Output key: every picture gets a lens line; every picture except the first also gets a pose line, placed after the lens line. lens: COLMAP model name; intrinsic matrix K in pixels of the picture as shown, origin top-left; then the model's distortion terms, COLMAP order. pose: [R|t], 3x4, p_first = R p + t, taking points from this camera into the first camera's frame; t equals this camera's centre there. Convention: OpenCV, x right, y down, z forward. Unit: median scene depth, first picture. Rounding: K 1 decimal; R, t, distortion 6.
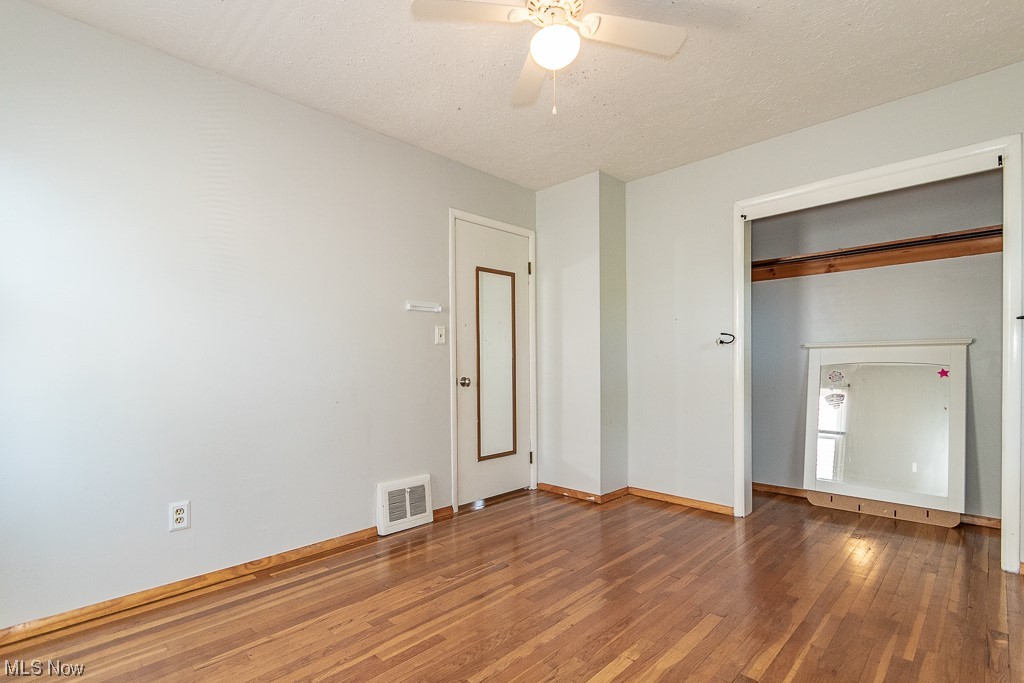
lens RADIAL K [[479.0, 0, 512.8], [0, 479.0, 362.3], [0, 0, 1]] dist [-0.000815, -0.000193]
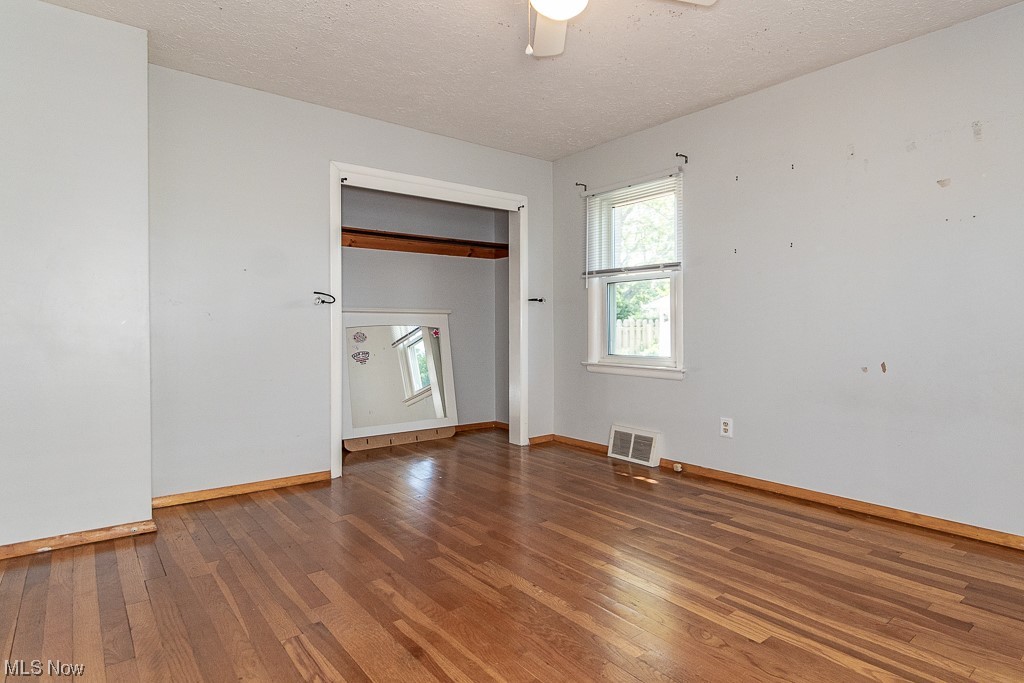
lens RADIAL K [[476.3, 0, 512.0], [0, 476.3, 341.5], [0, 0, 1]] dist [0.009265, -0.000244]
pose [[0.216401, -0.020671, 0.976086, -0.471352], [-0.001090, 0.999770, 0.021415, 0.015883], [-0.976304, -0.005699, 0.216329, 0.474823]]
